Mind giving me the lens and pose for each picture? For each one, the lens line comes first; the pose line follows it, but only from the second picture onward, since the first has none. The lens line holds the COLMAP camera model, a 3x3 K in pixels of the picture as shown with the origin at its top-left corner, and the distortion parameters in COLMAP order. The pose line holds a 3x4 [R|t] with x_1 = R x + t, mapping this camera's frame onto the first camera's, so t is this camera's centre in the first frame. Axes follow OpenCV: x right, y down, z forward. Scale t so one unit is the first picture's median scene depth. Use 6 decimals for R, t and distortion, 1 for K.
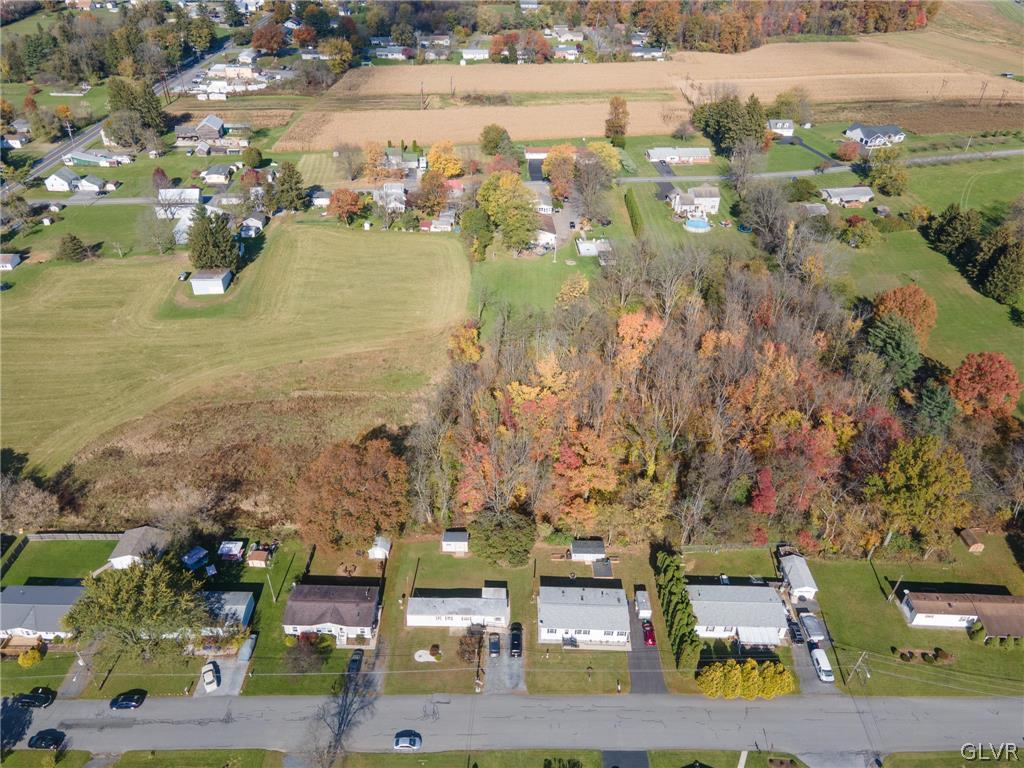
lens RADIAL K [[751.8, 0, 512.0], [0, 751.8, 384.0], [0, 0, 1]] dist [0.005058, 0.062205]
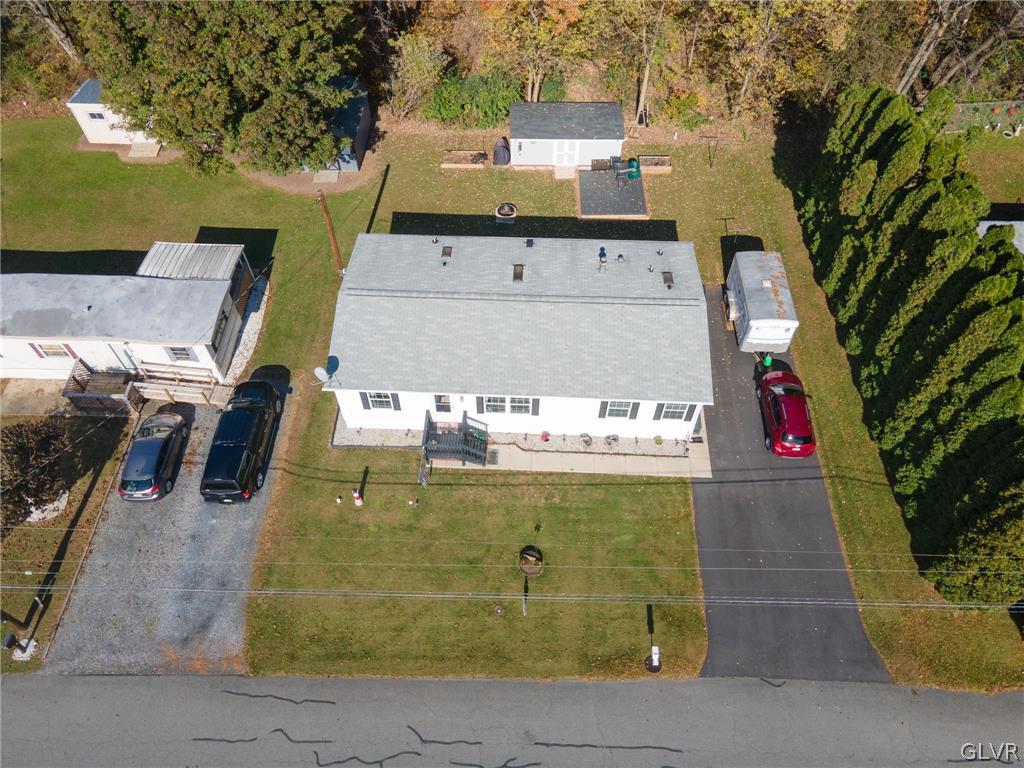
lens RADIAL K [[748.3, 0, 512.0], [0, 748.3, 384.0], [0, 0, 1]] dist [0.032174, 0.015447]
pose [[0.999137, 0.002554, -0.041454, 0.103217], [0.011257, 0.944088, 0.329501, 0.242189], [0.039978, -0.329684, 0.943245, 0.769323]]
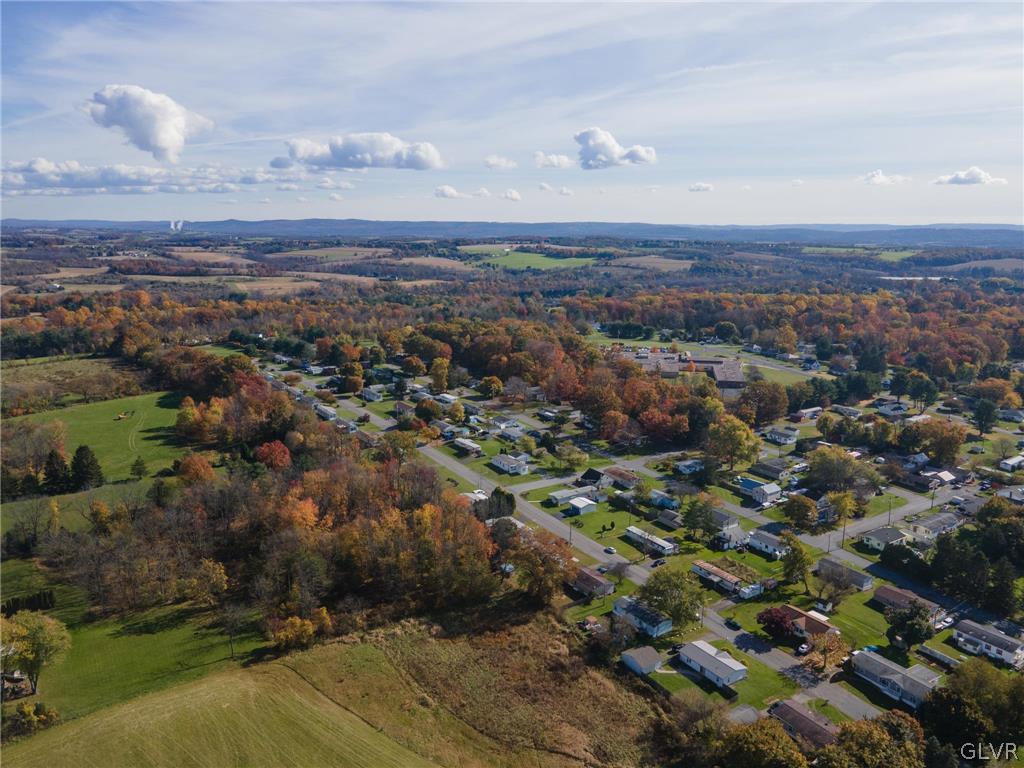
lens RADIAL K [[748.3, 0, 512.0], [0, 748.3, 384.0], [0, 0, 1]] dist [0.032174, 0.015447]
pose [[-0.562122, -0.206206, 0.800936, -1.502609], [0.463488, 0.723519, 0.511565, -1.063959], [-0.684980, 0.658786, -0.311132, 1.399072]]
